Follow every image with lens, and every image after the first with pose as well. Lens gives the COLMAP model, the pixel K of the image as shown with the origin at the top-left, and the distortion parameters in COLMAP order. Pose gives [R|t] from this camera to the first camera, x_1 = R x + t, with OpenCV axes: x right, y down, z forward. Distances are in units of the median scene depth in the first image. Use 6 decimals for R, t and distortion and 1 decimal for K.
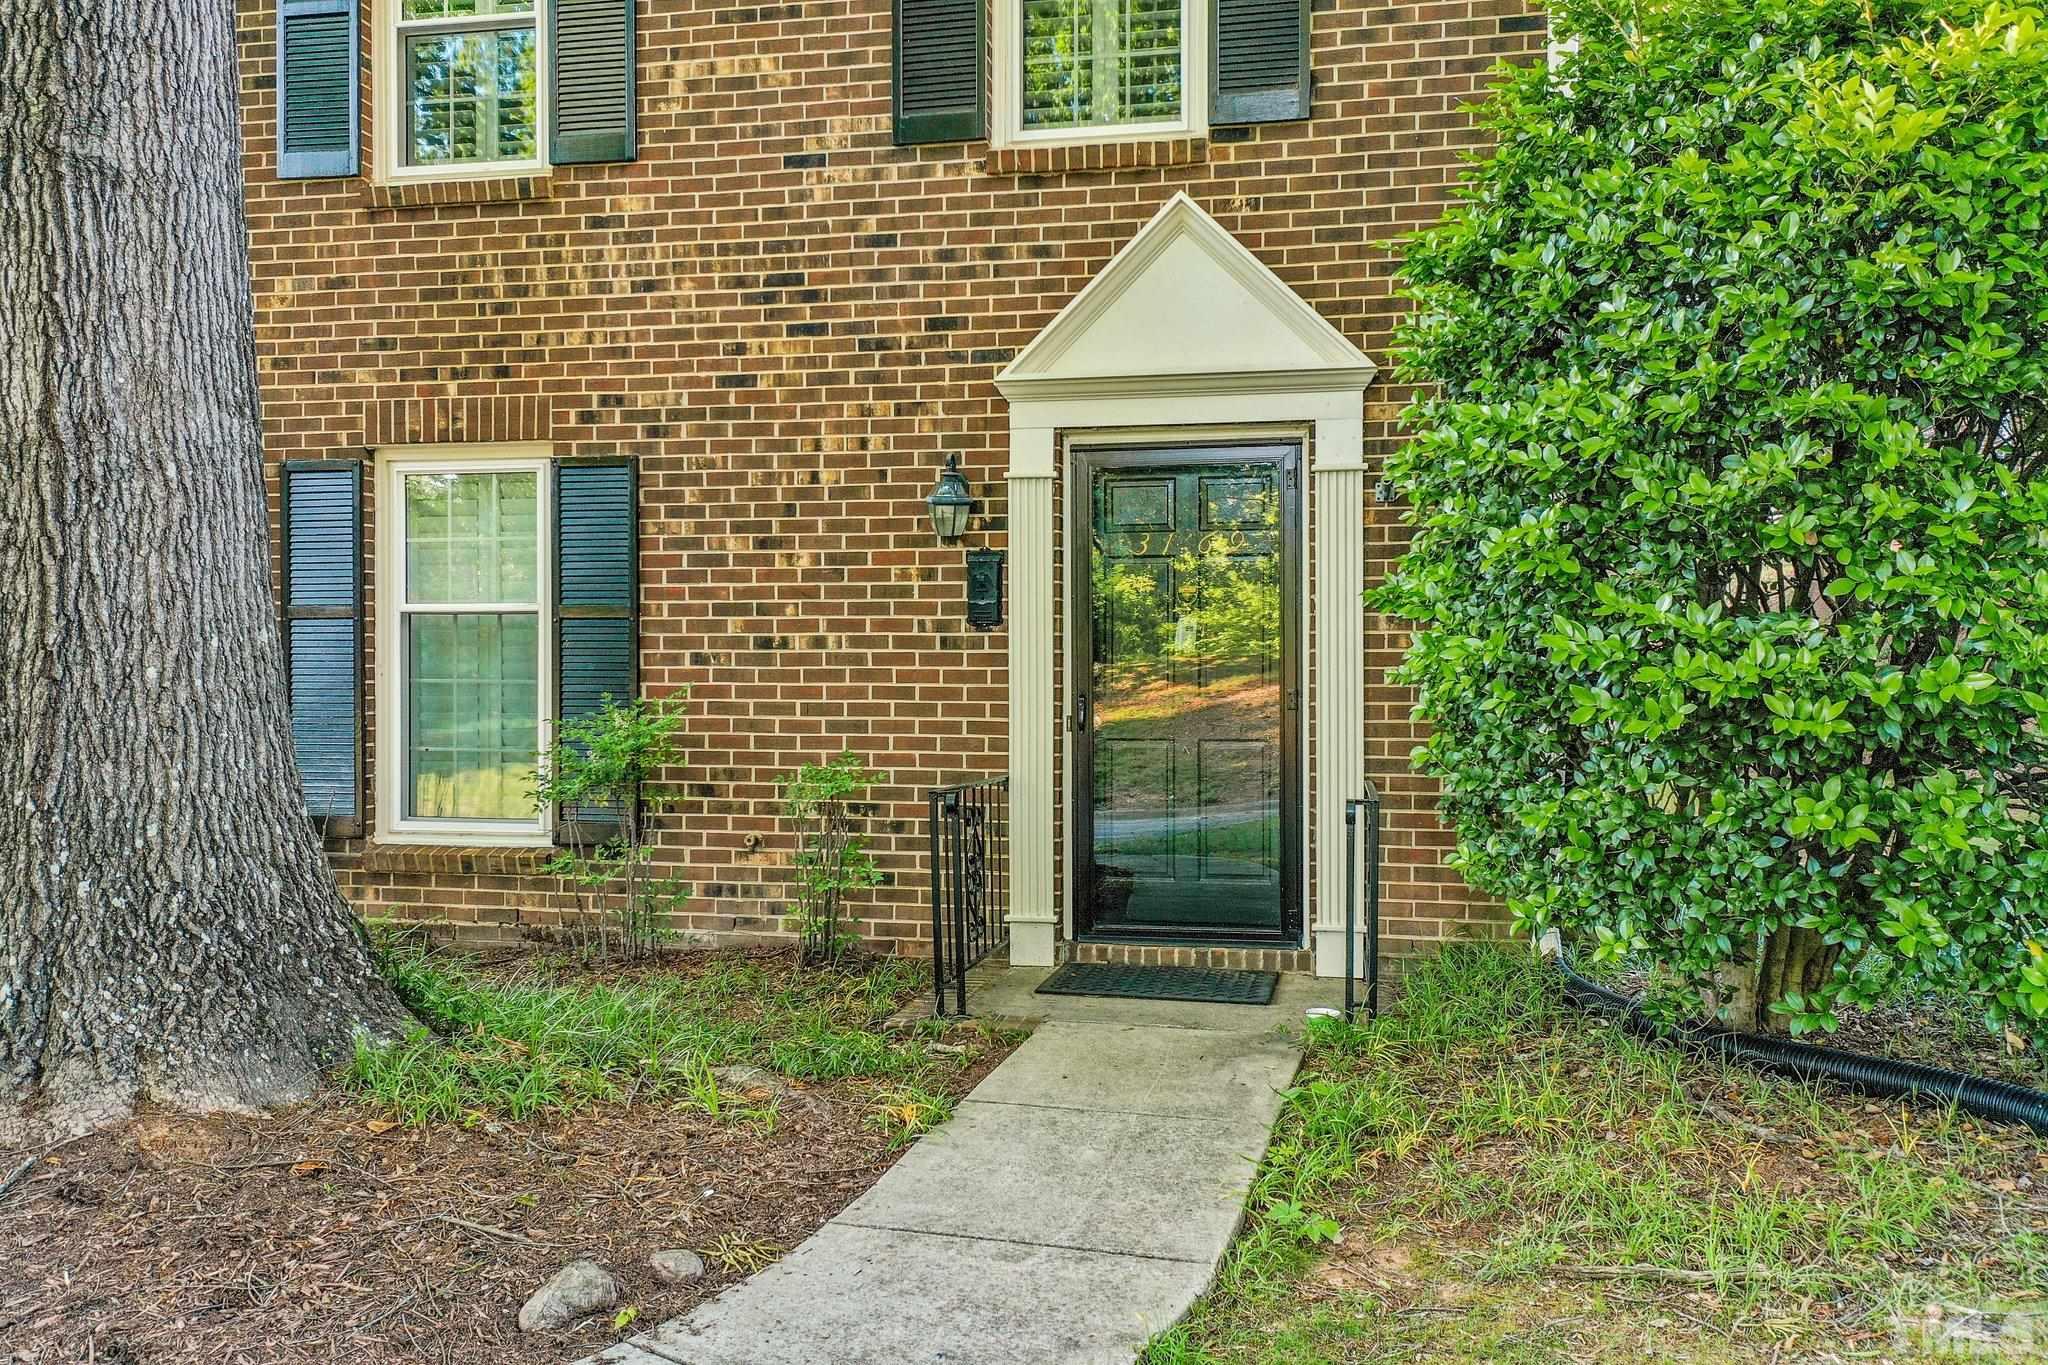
lens RADIAL K [[1622.3, 0, 1026.6], [0, 1622.3, 680.3], [0, 0, 1]] dist [0.017603, 0.001157]
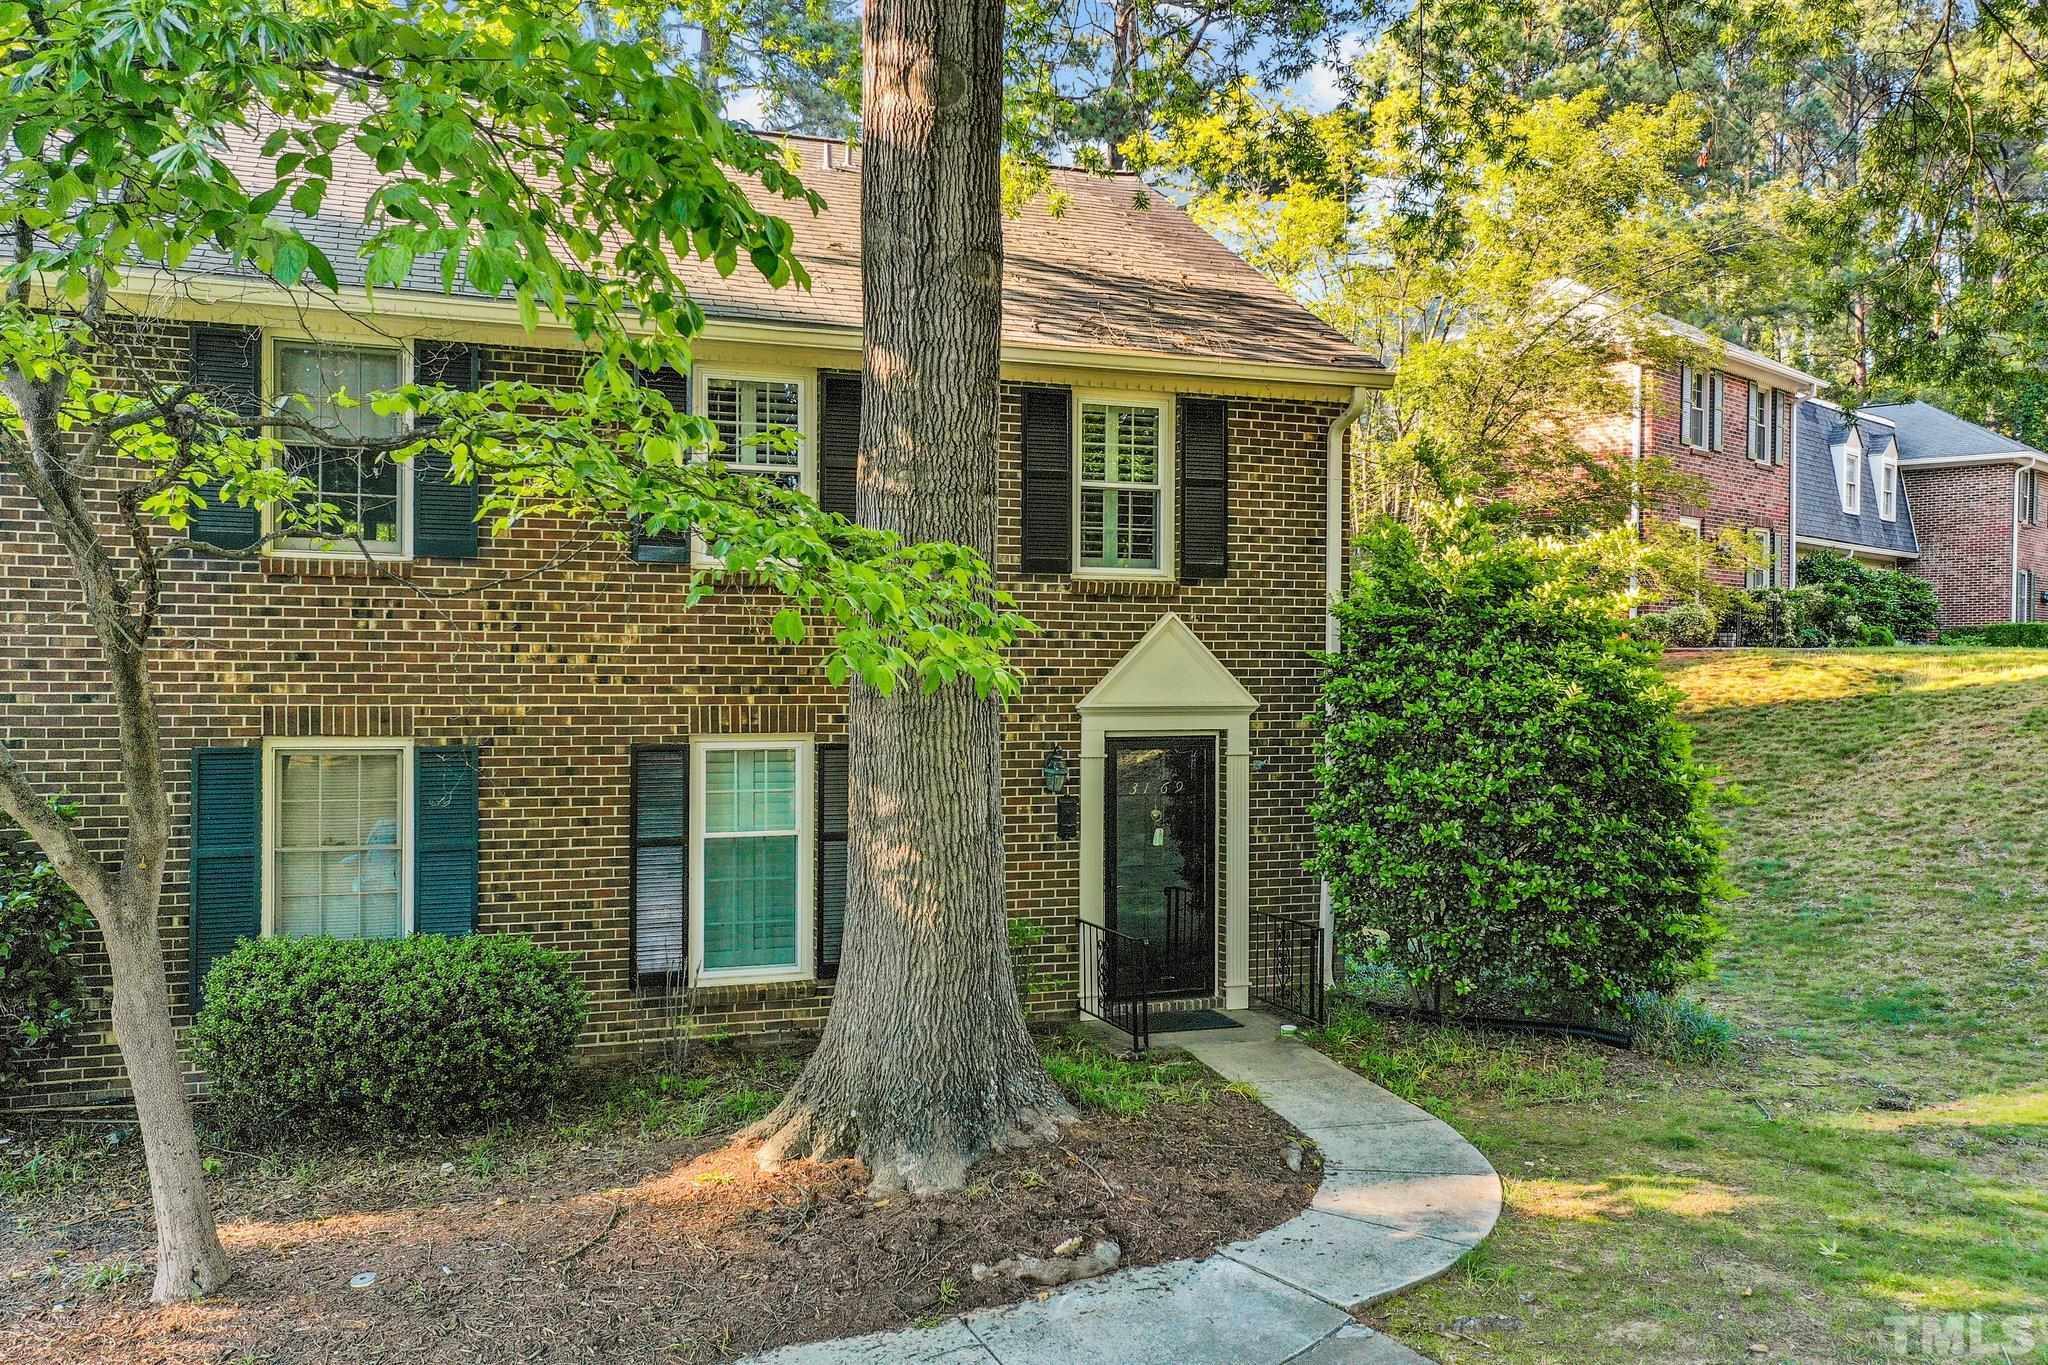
lens RADIAL K [[1622.3, 0, 1019.4], [0, 1622.3, 688.5], [0, 0, 1]] dist [0.017603, 0.001157]
pose [[0.855014, -0.004779, 0.518583, -1.024422], [0.003105, 0.999987, 0.004096, -0.209865], [-0.518596, -0.001892, 0.855017, -0.538985]]
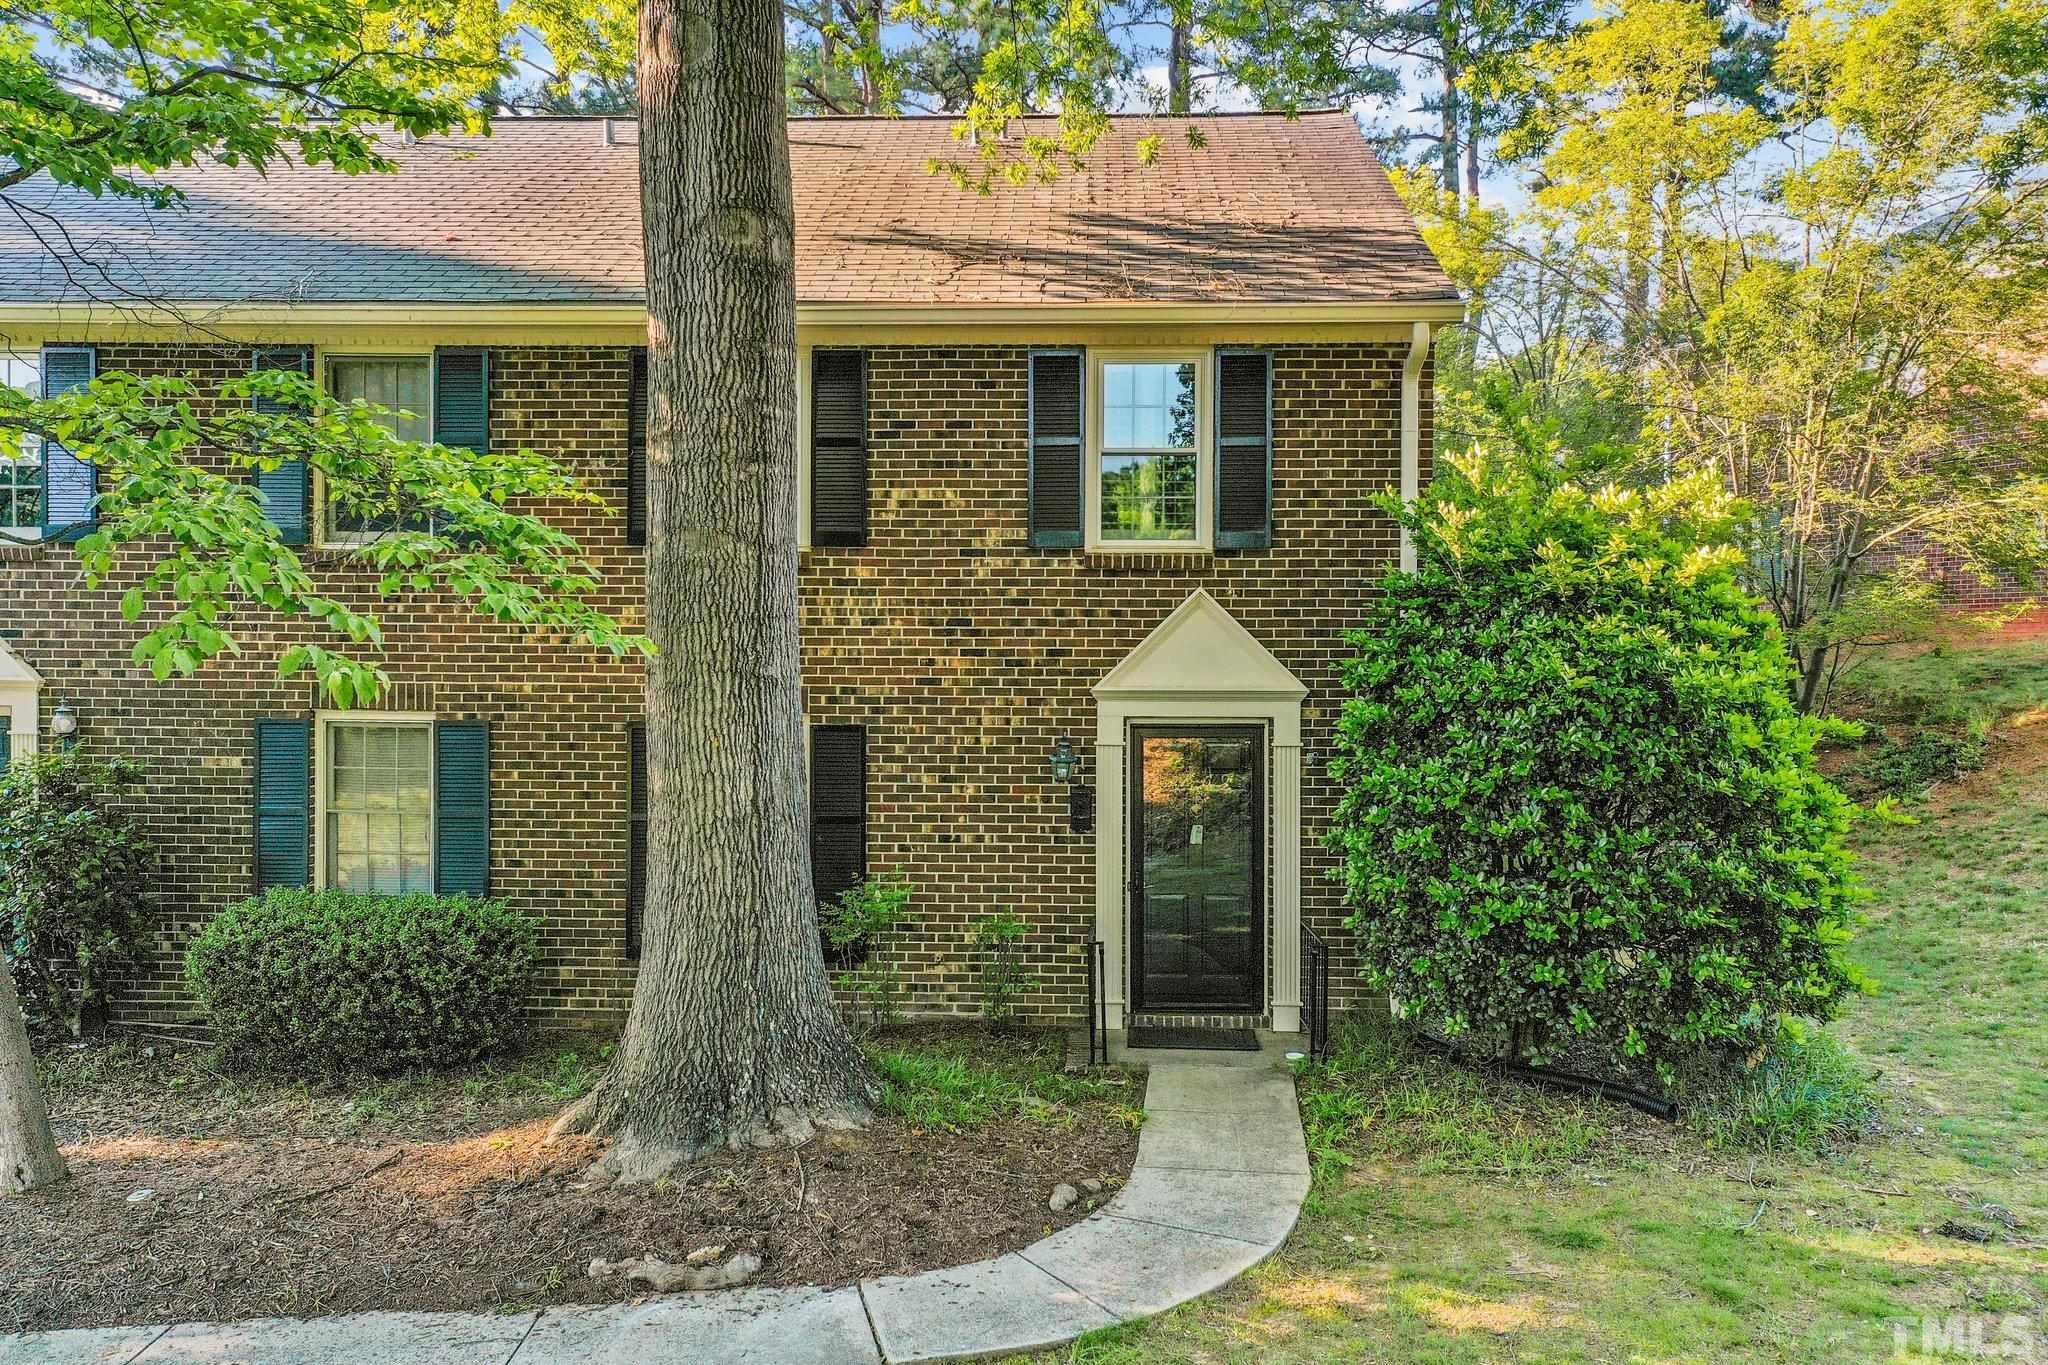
lens RADIAL K [[1622.3, 0, 1025.2], [0, 1622.3, 681.8], [0, 0, 1]] dist [0.017603, 0.001157]
pose [[0.988142, 0.001000, 0.153540, -0.347520], [-0.001401, 0.999996, 0.002501, -0.194611], [-0.153537, -0.002686, 0.988139, -0.678931]]
